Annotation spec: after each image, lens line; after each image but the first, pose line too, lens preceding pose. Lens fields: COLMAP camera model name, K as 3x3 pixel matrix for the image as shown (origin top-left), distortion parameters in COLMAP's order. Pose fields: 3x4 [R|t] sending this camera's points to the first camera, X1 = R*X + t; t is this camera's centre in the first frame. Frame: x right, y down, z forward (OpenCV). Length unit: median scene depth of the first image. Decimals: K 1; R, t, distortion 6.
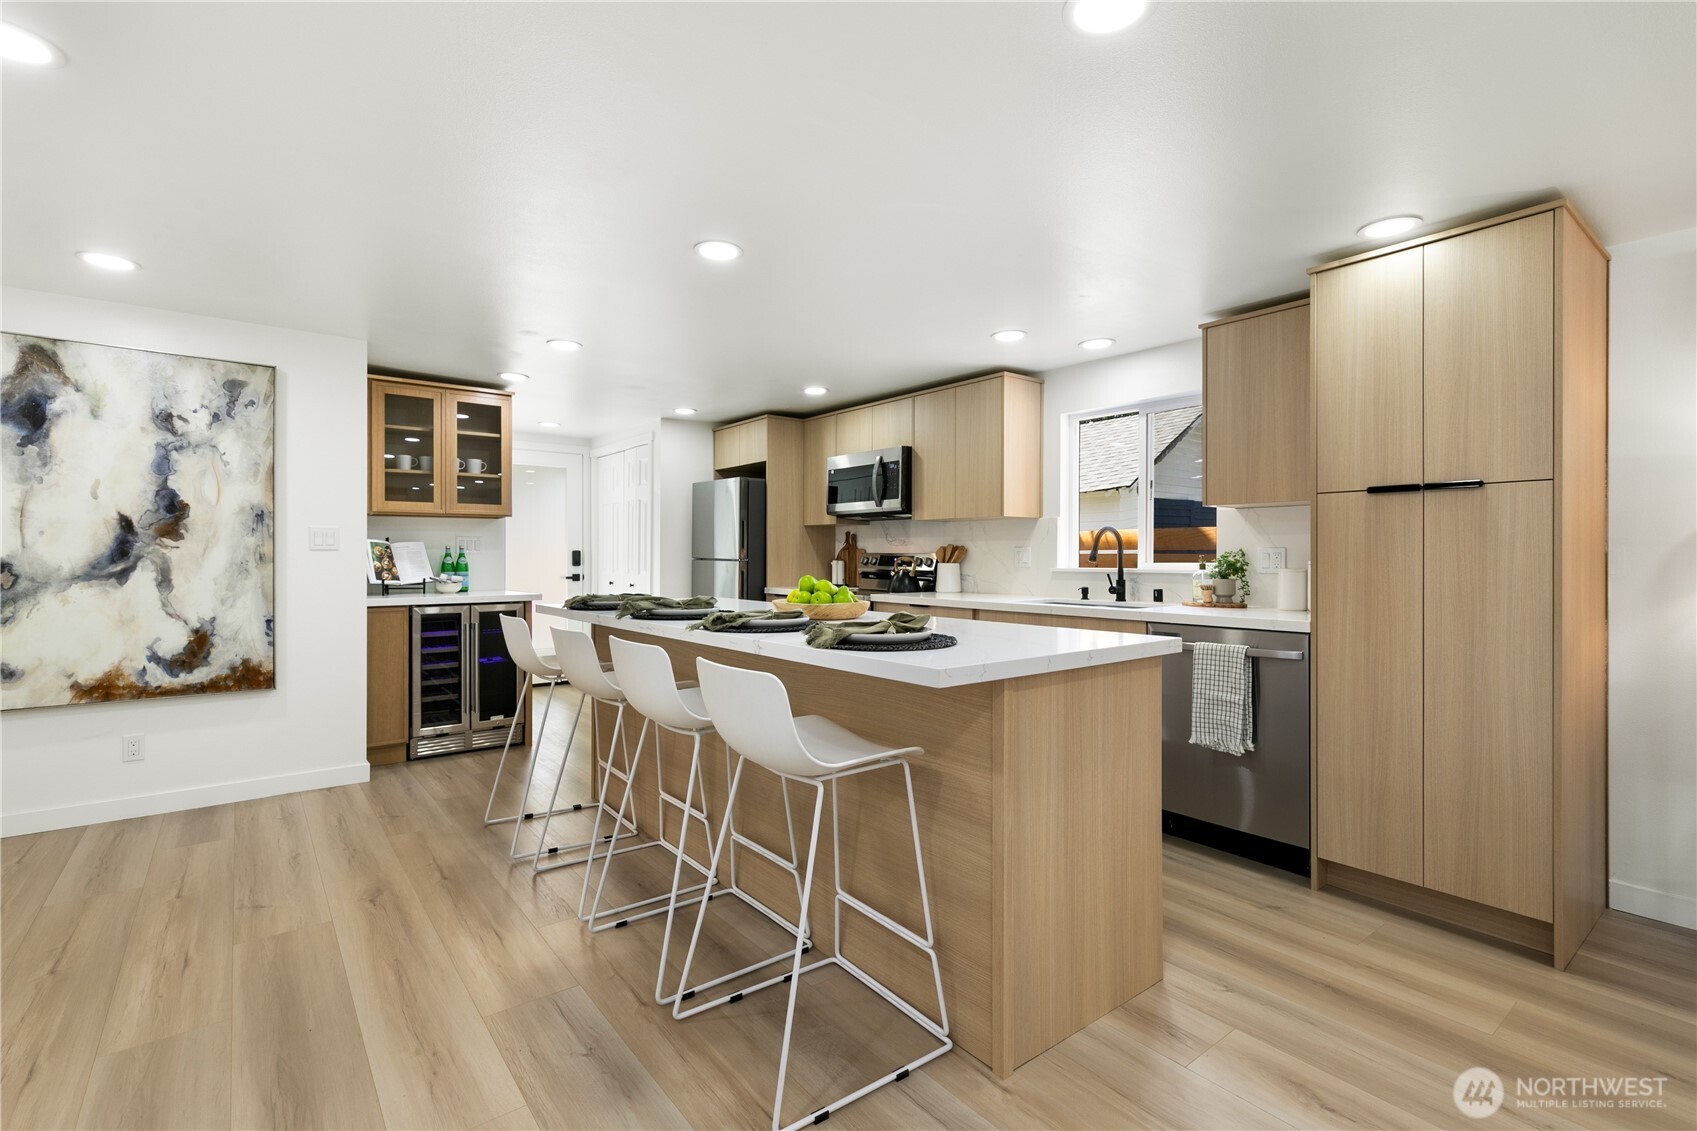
lens RADIAL K [[773.4, 0, 841.3], [0, 773.4, 548.1], [0, 0, 1]] dist [0.003423, -0.000112]
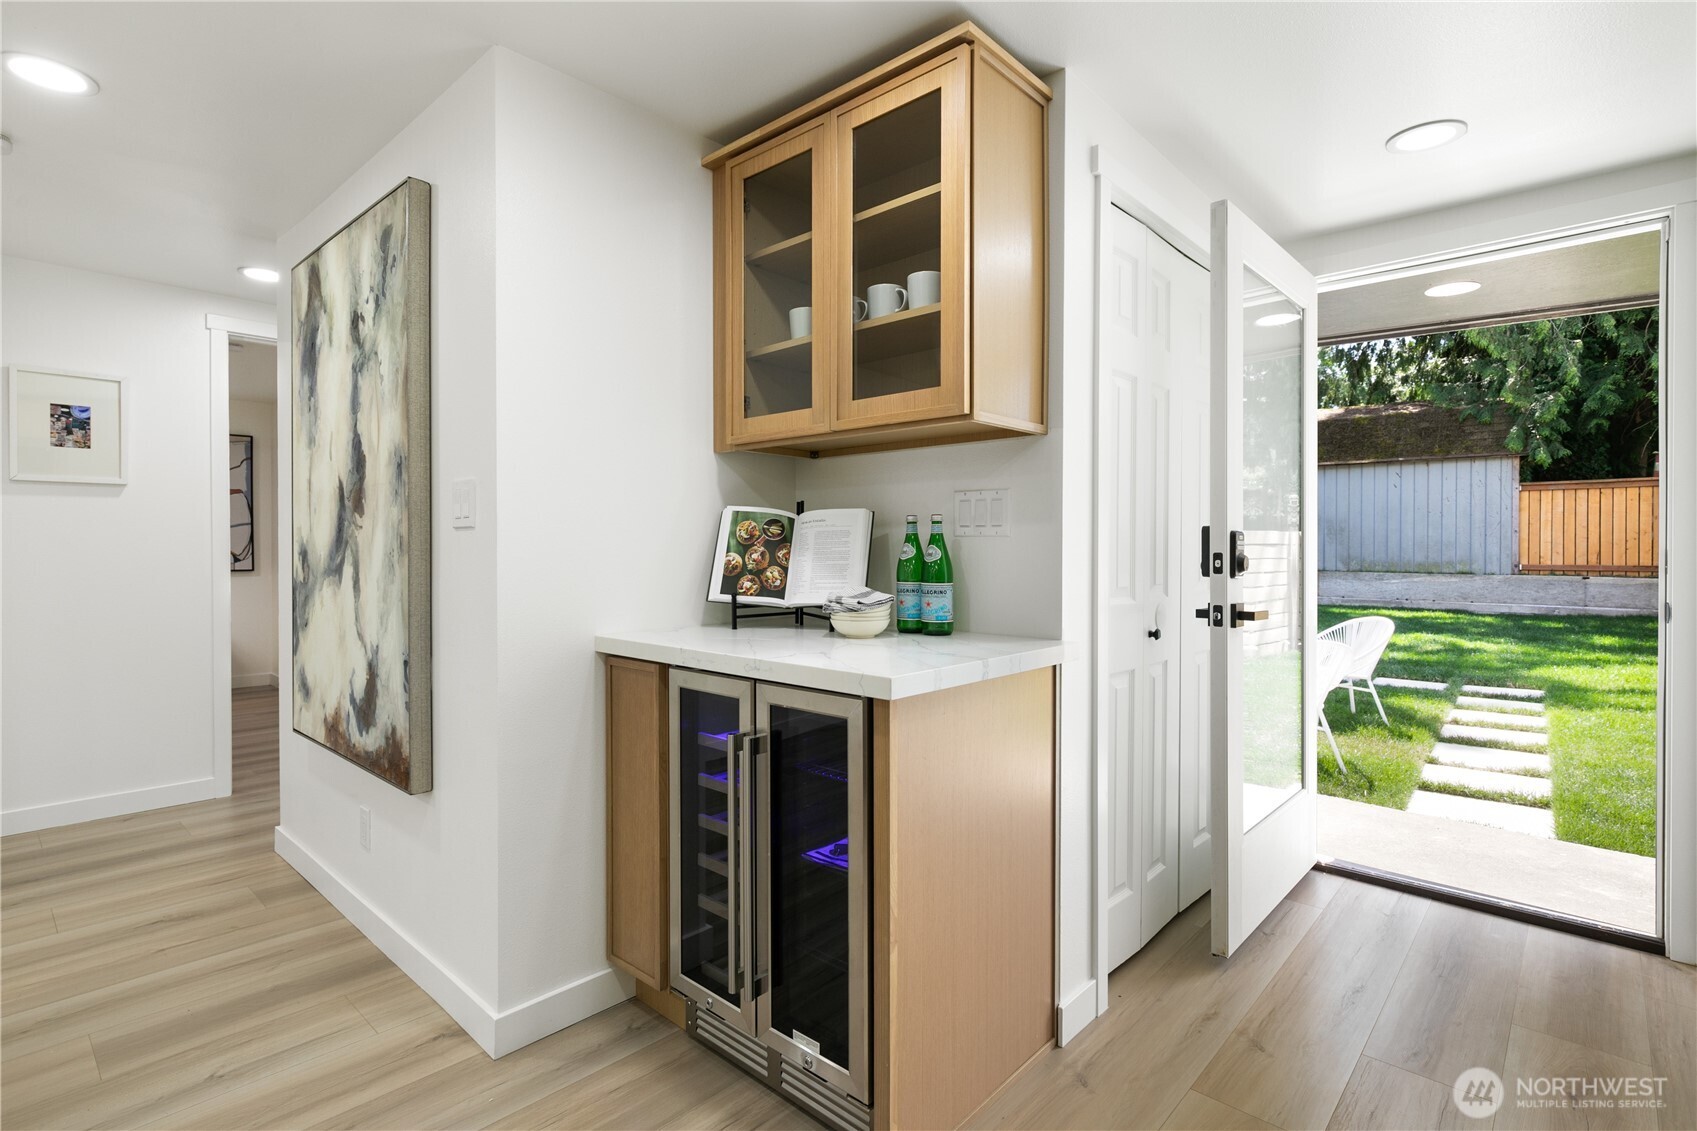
lens RADIAL K [[812.8, 0, 860.2], [0, 812.8, 549.8], [0, 0, 1]] dist [0.001949, 0.000290]
pose [[0.172459, 0.008910, -0.984976, -0.141942], [0.010226, 0.999889, 0.010835, 0.013585], [0.984964, -0.011942, 0.172349, 1.252674]]
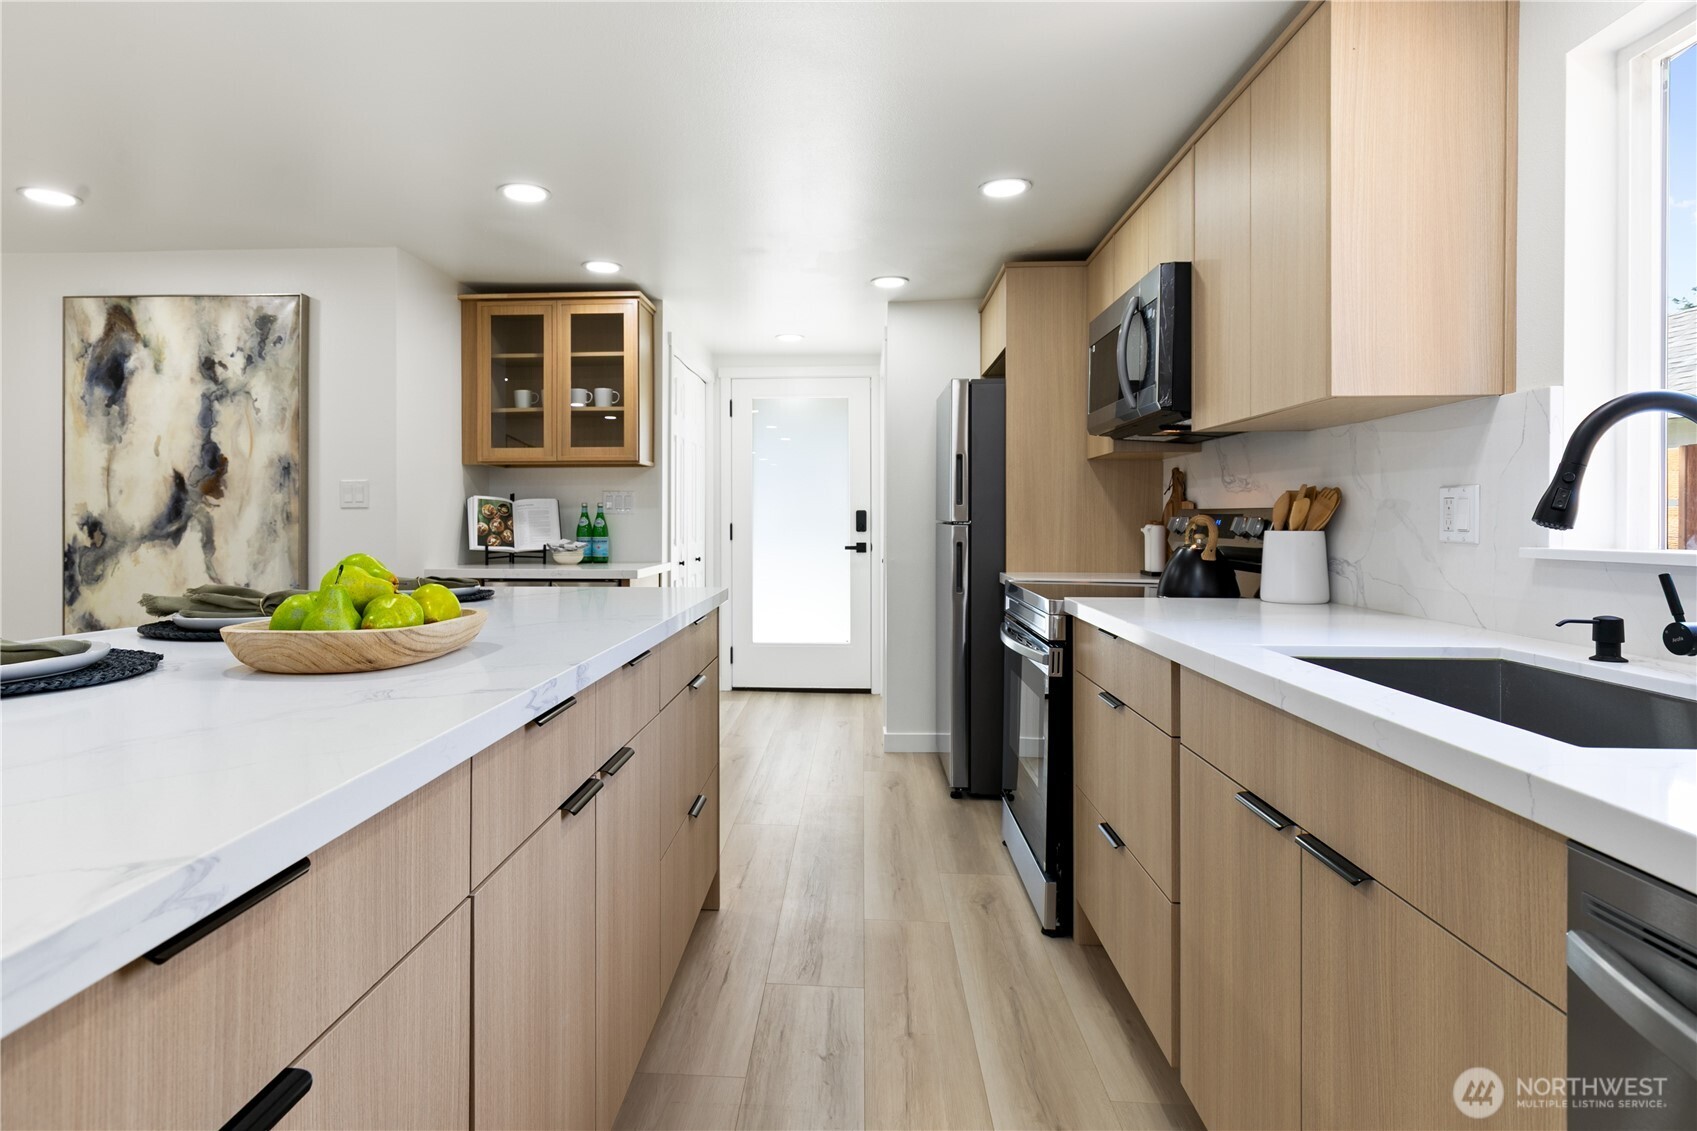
lens RADIAL K [[912.0, 0, 799.9], [0, 912.0, 518.6], [0, 0, 1]] dist [-0.004374, -0.000340]
pose [[0.745185, -0.001235, -0.666856, 0.365757], [0.005817, 0.999972, 0.004649, 0.012966], [0.666832, -0.007343, 0.745172, 0.641572]]
